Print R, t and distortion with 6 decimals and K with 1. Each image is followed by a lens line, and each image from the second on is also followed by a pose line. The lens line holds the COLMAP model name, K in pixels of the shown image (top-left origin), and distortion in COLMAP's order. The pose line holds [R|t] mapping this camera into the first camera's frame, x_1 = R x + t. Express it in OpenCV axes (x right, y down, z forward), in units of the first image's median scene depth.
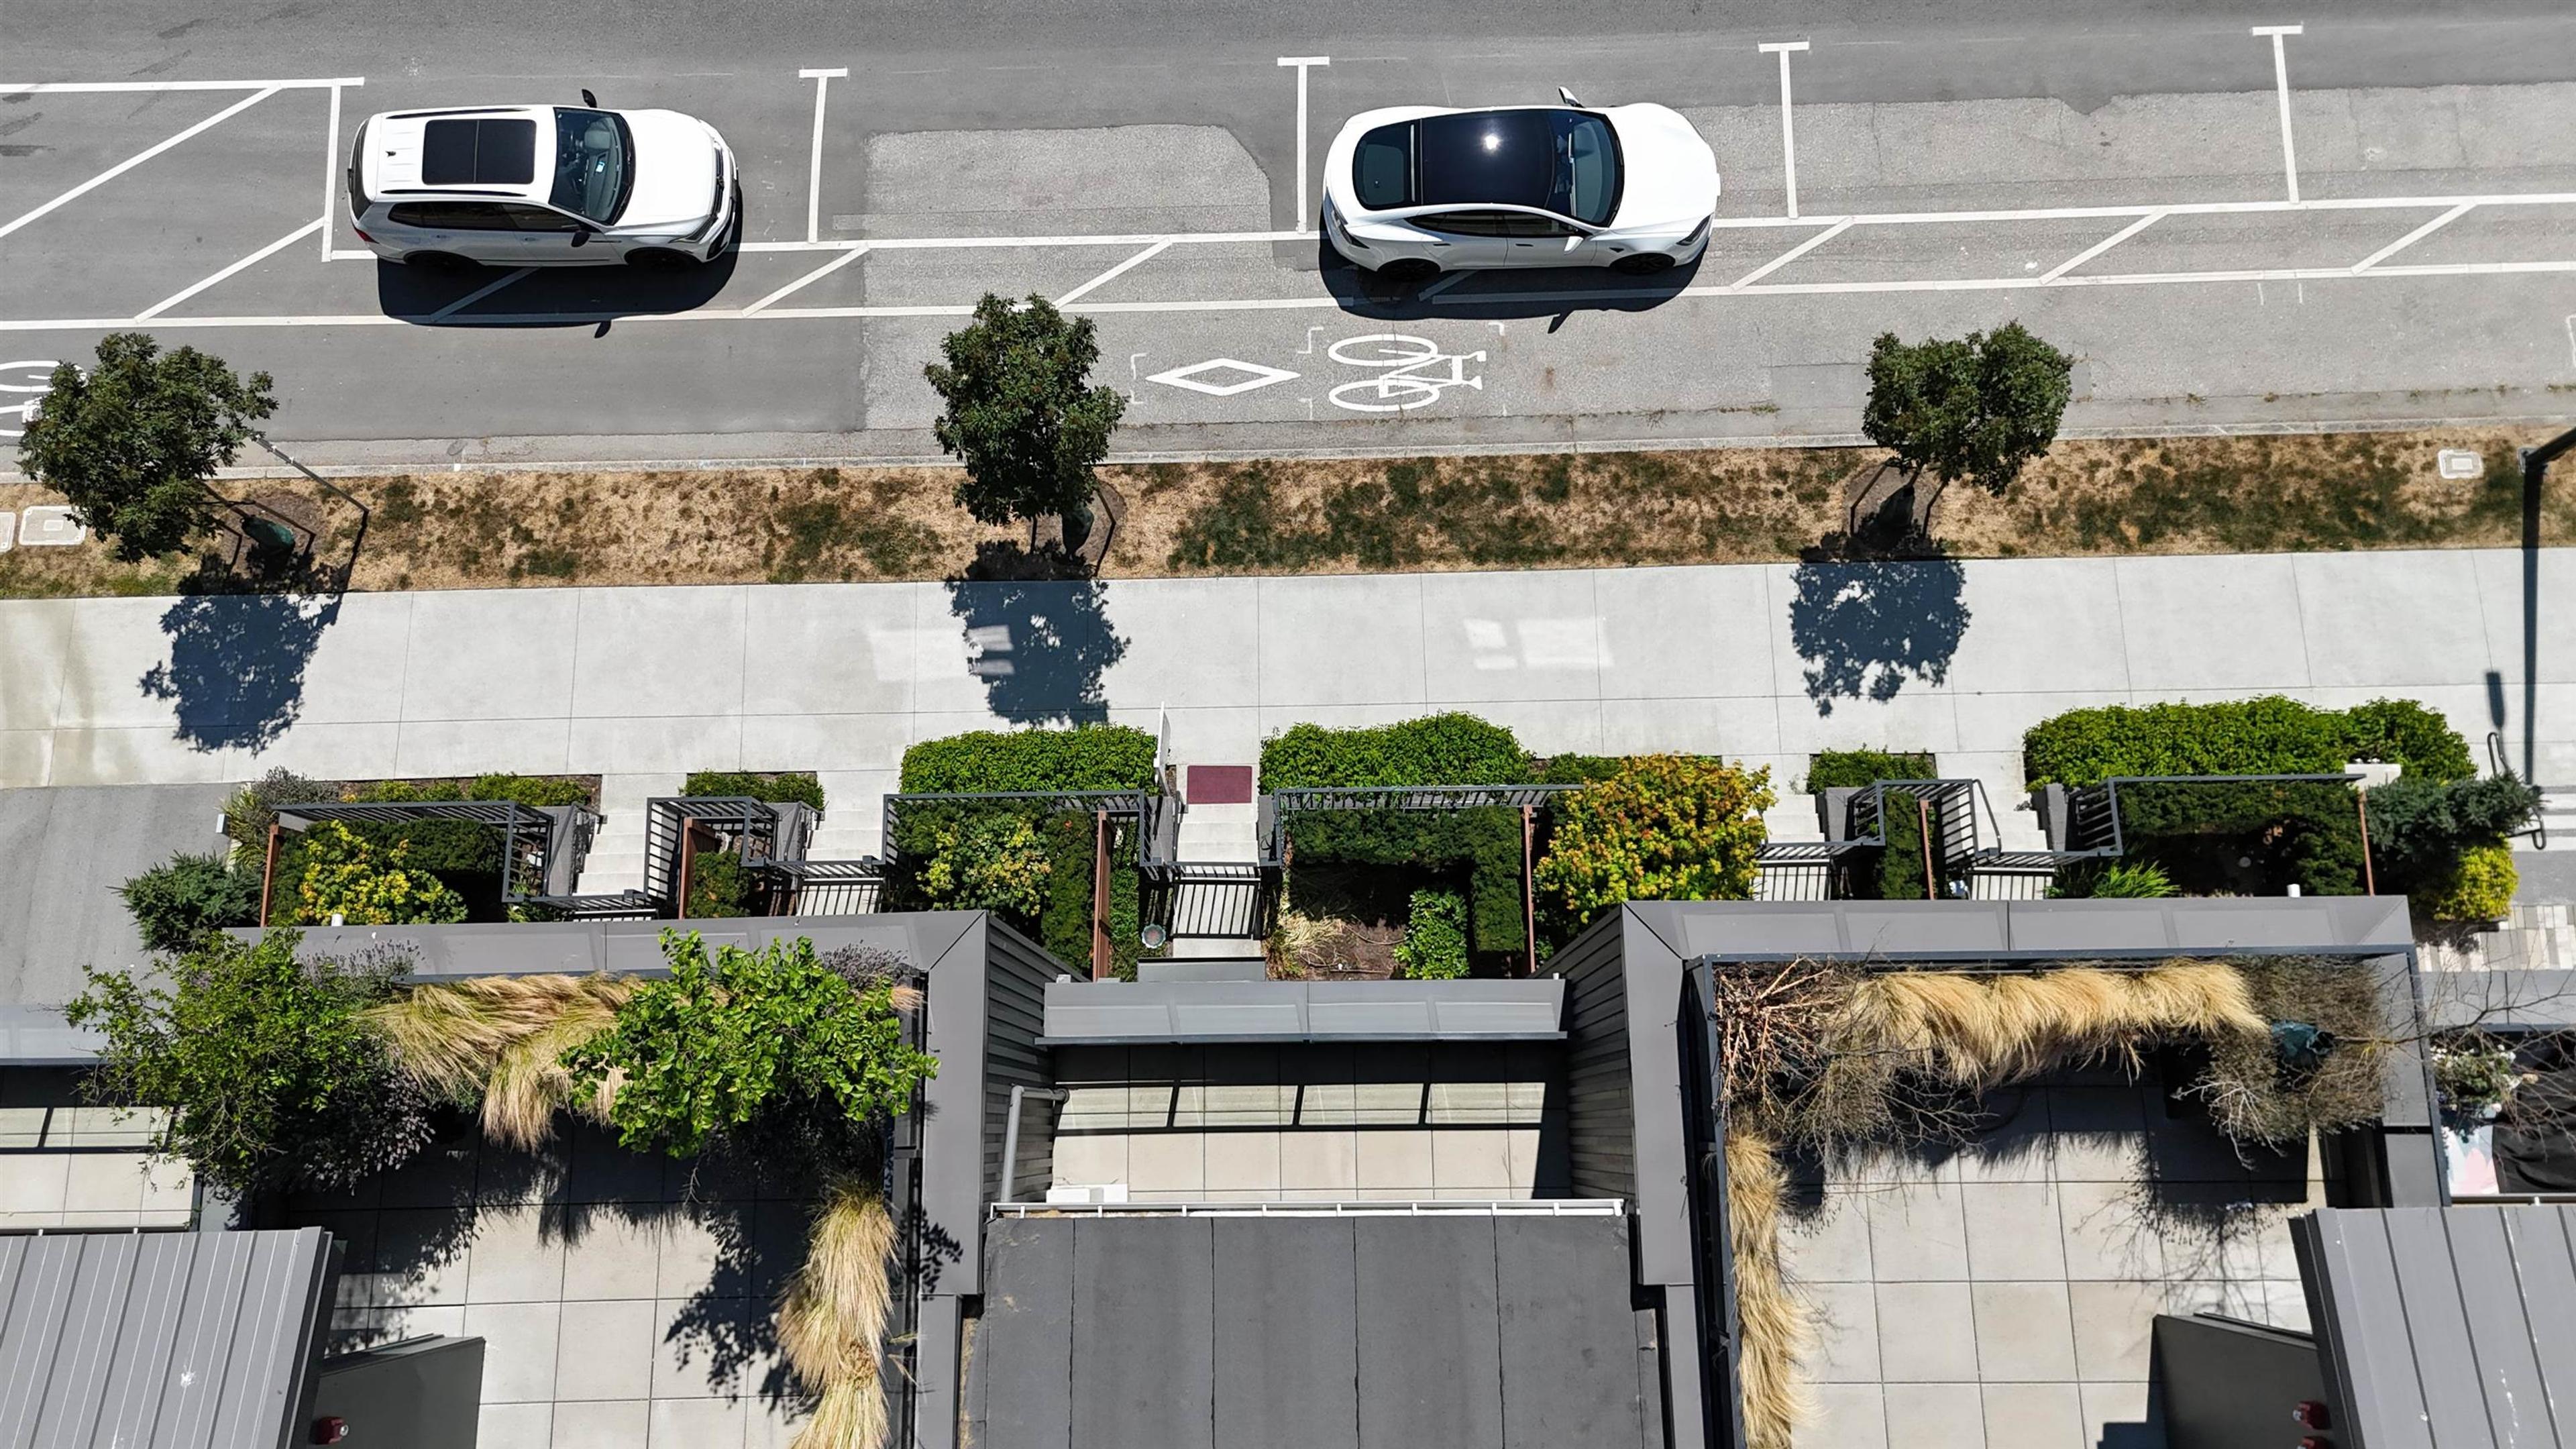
lens RADIAL K [[1888.9, 0, 1288.0], [0, 1888.9, 724.5], [0, 0, 1]] dist [0.084674, -0.079400]
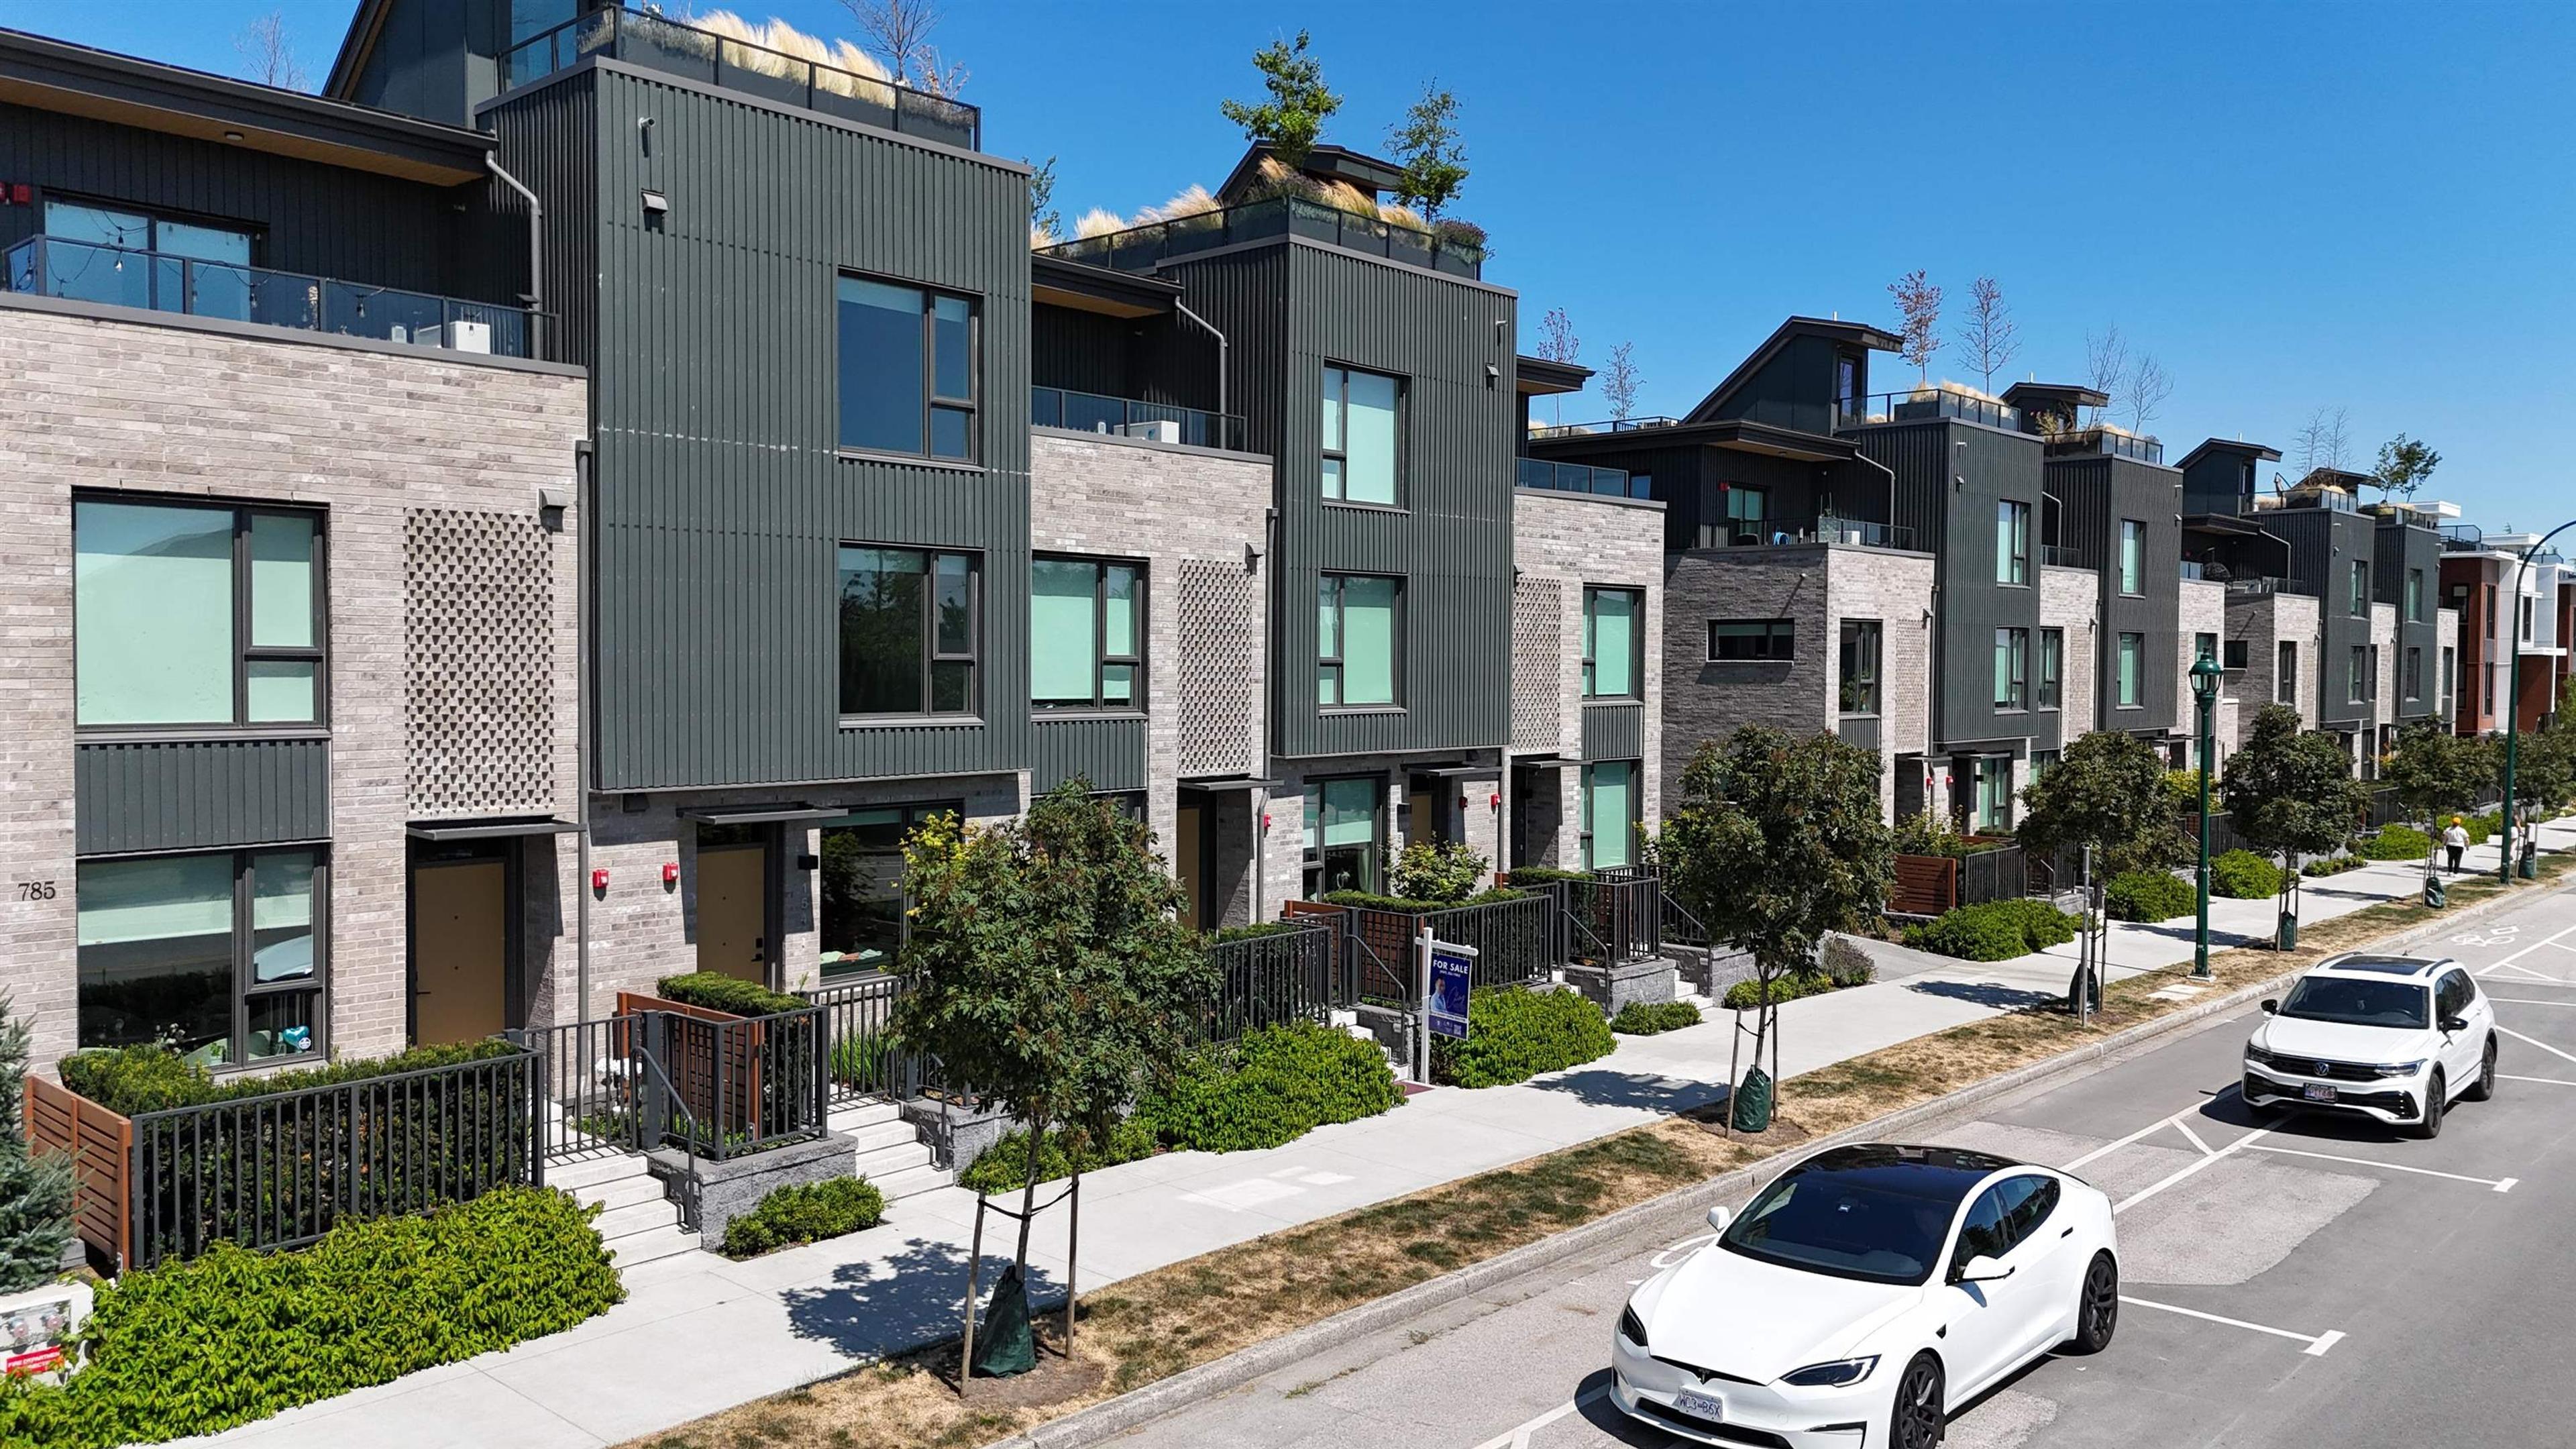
lens RADIAL K [[1888.9, 0, 1288.0], [0, 1888.9, 724.5], [0, 0, 1]] dist [0.084674, -0.079400]
pose [[-0.683199, 0.038543, -0.729215, 0.659257], [-0.712456, 0.183820, 0.677213, -0.580796], [0.160146, 0.982204, -0.098125, 0.878555]]
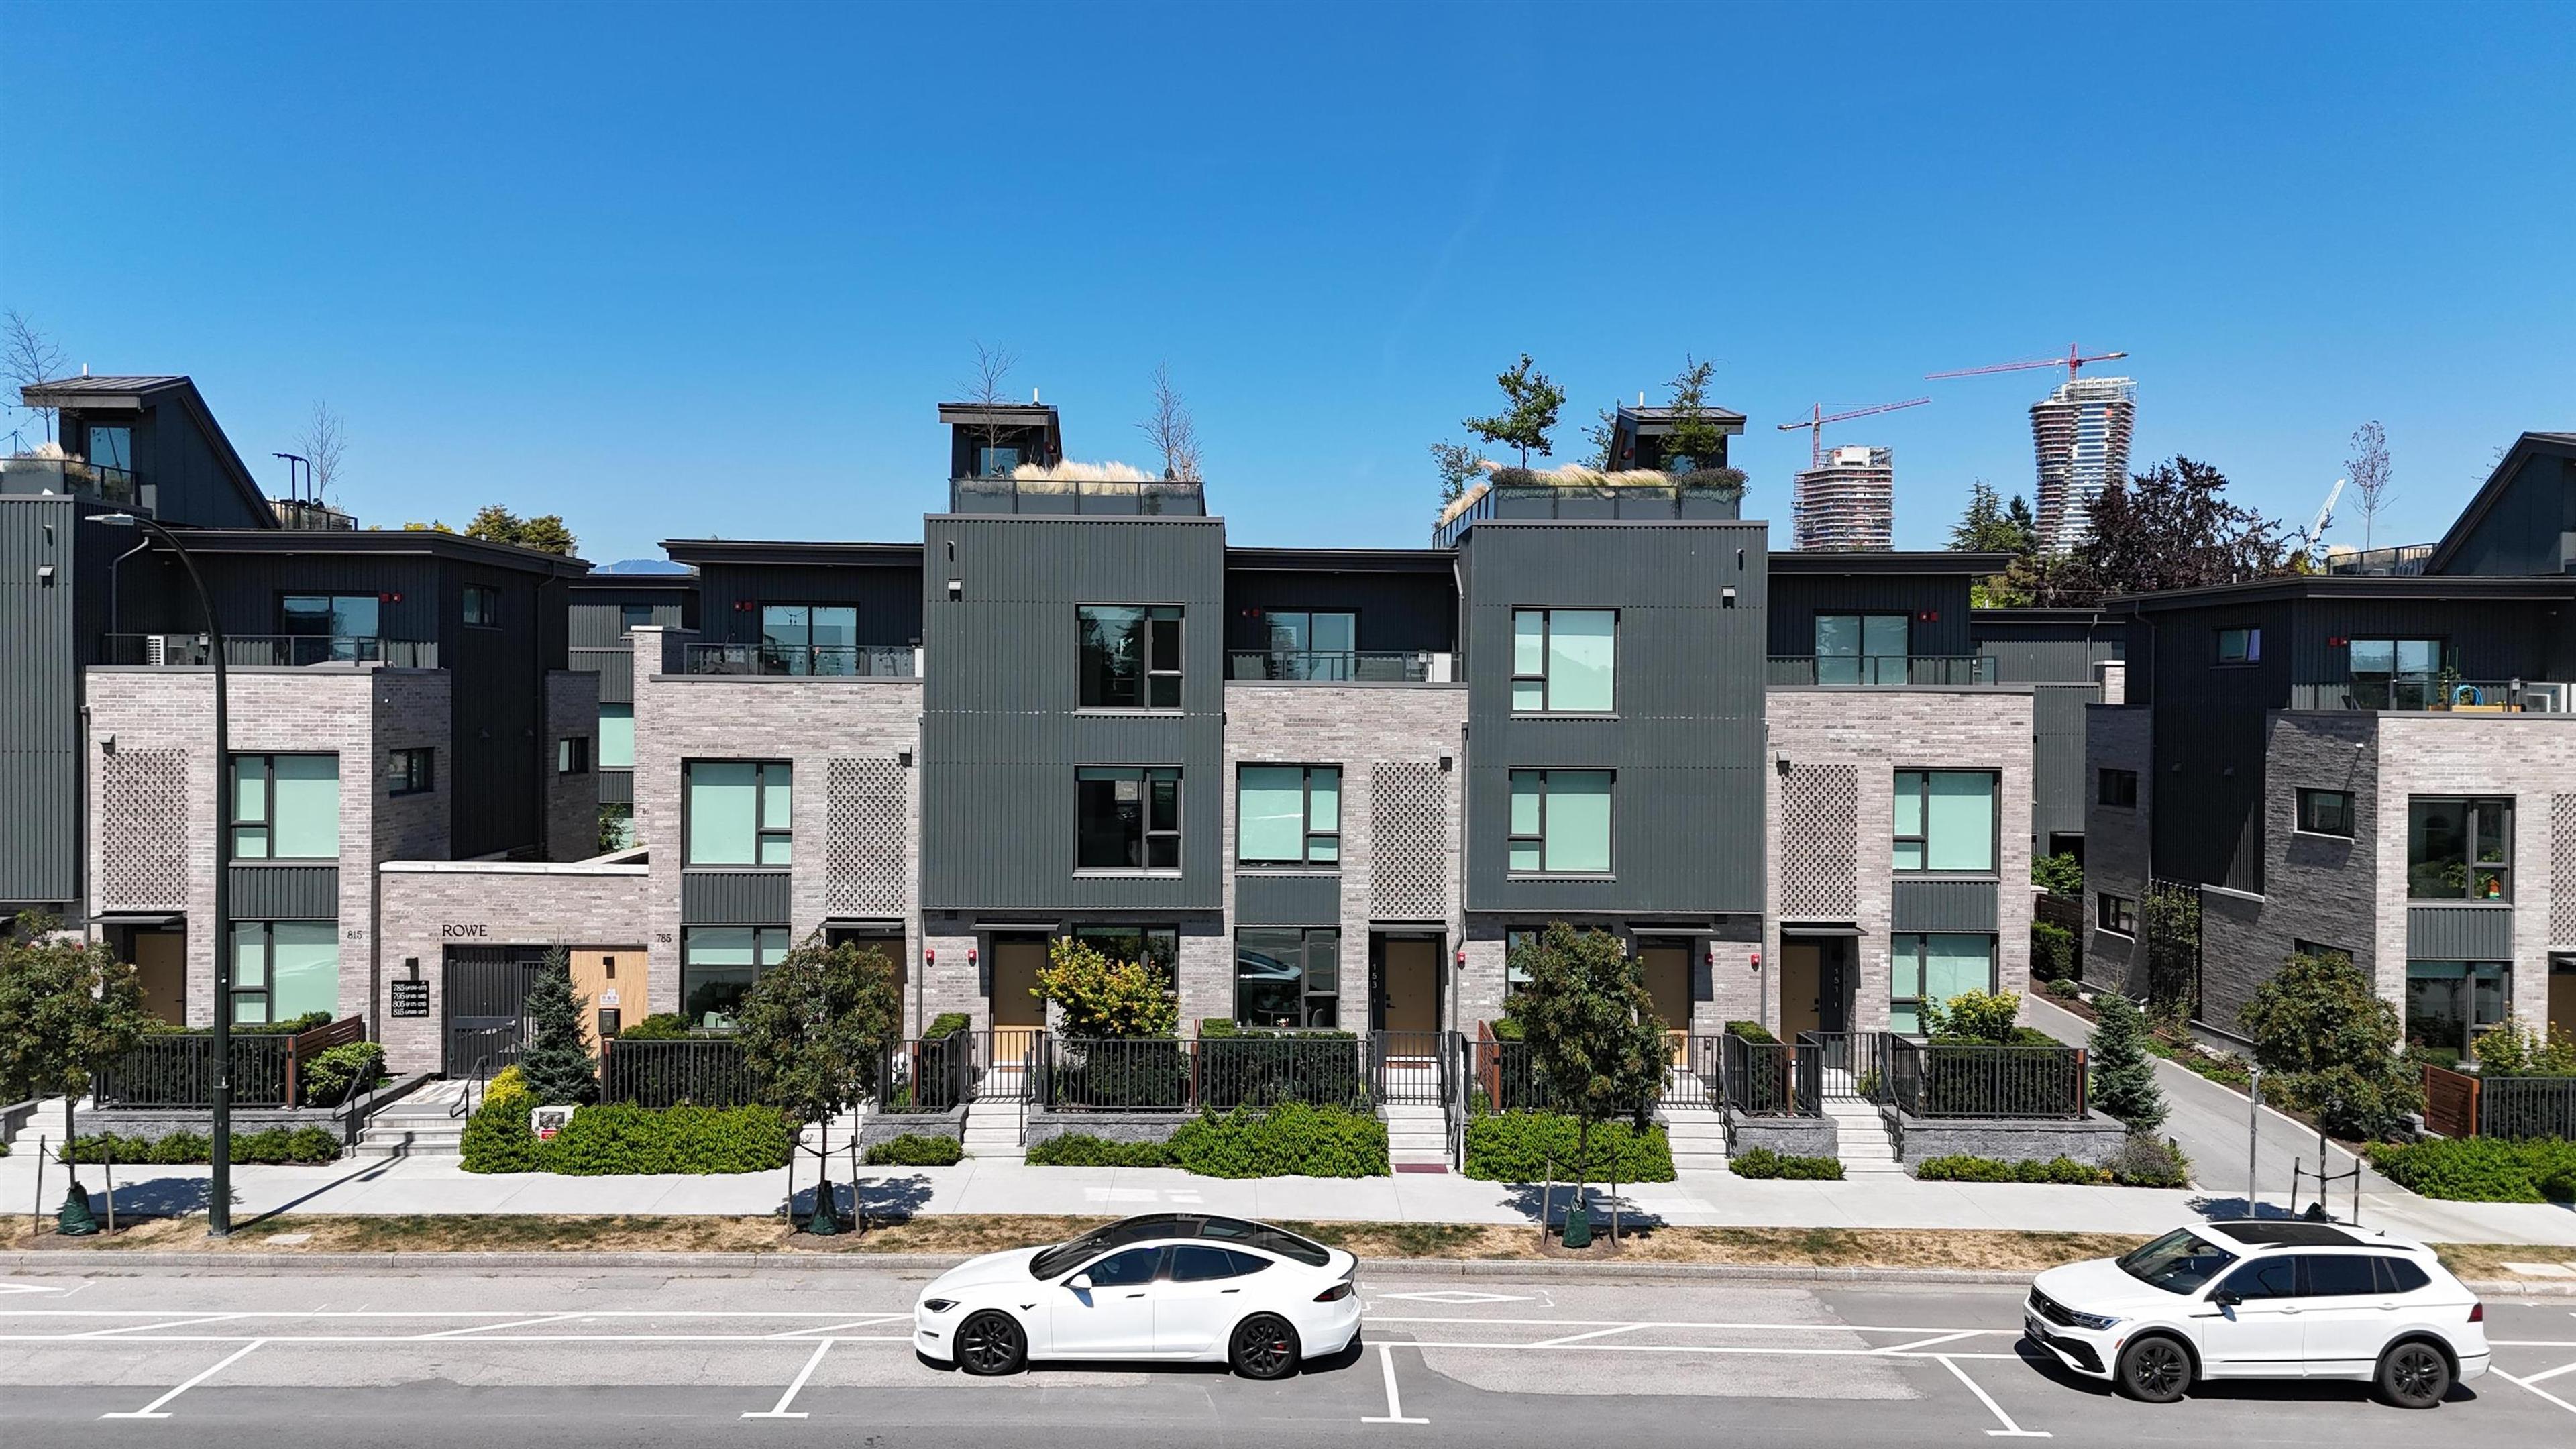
lens RADIAL K [[1888.9, 0, 1288.0], [0, 1888.9, 724.5], [0, 0, 1]] dist [0.084674, -0.079400]
pose [[-0.999916, 0.009473, -0.008902, 0.059258], [-0.006887, 0.194752, 0.980828, -1.231276], [0.011025, 0.980807, -0.194670, 0.926392]]
